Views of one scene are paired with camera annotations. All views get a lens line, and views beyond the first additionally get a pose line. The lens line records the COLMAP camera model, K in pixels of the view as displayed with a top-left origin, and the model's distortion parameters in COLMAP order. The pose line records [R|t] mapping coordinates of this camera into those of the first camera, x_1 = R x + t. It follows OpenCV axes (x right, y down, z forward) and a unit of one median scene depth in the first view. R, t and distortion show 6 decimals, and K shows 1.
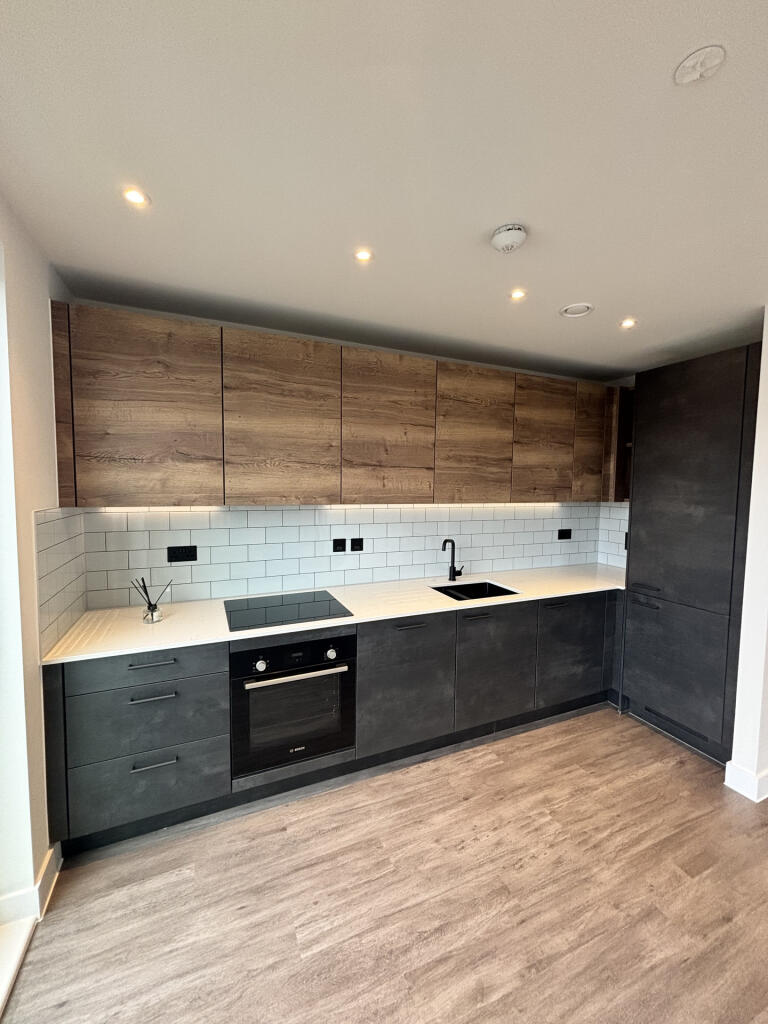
lens RADIAL K [[410.1, 0, 387.6], [0, 410.1, 511.8], [0, 0, 1]] dist [0.000995, -0.000442]
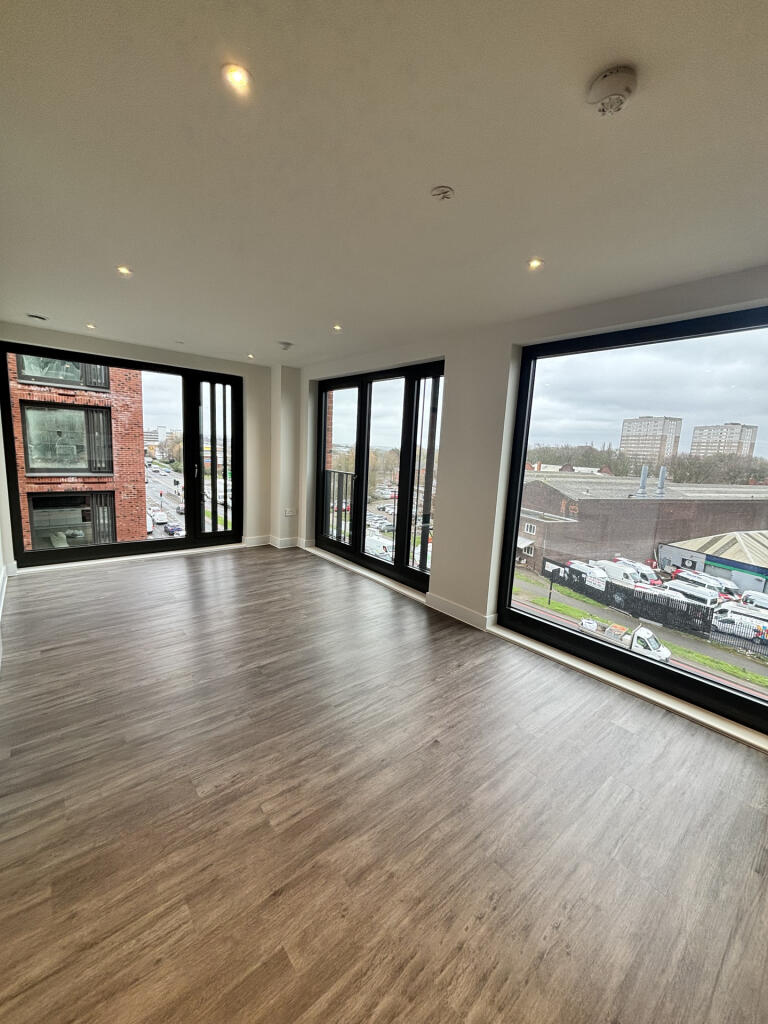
lens RADIAL K [[416.0, 0, 386.7], [0, 416.0, 511.4], [0, 0, 1]] dist [0.008236, 0.000591]
pose [[-0.957432, -0.022158, -0.287808, 0.618712], [-0.087432, 0.972474, 0.215984, -0.036925], [0.275100, 0.231954, -0.933015, 1.219107]]
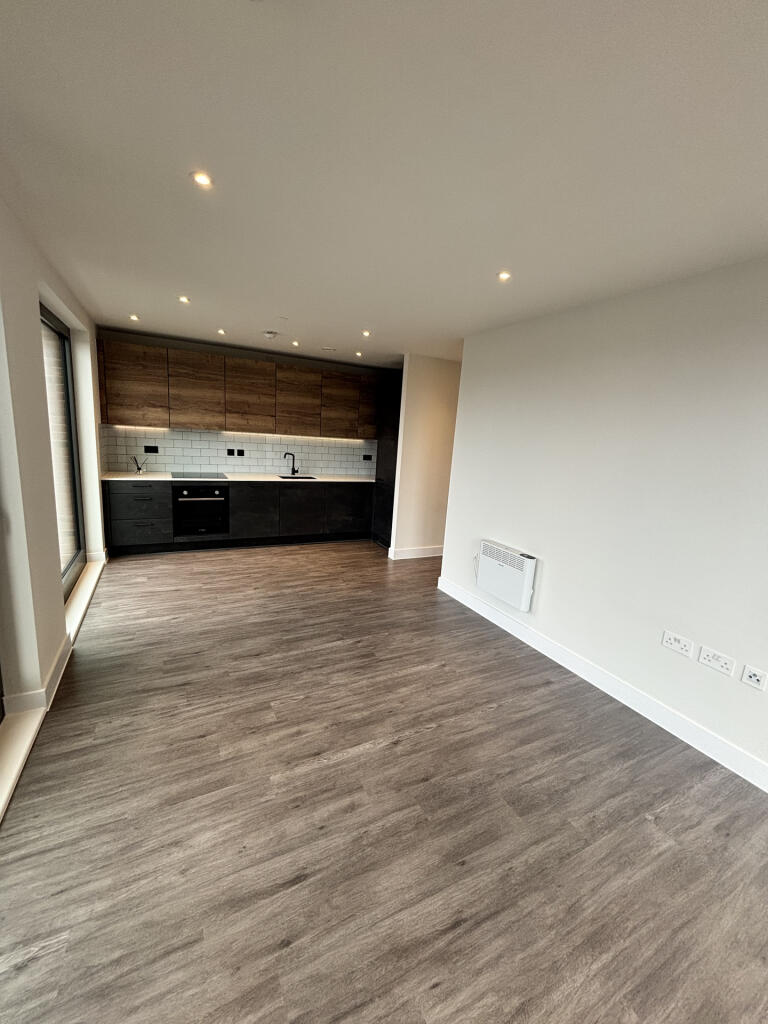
lens RADIAL K [[410.1, 0, 387.6], [0, 410.1, 511.8], [0, 0, 1]] dist [0.000995, -0.000442]
pose [[0.996336, 0.038955, 0.076136, 0.641532], [-0.047997, 0.991516, 0.120802, 0.114717], [-0.070784, -0.124014, 0.989753, -1.380299]]
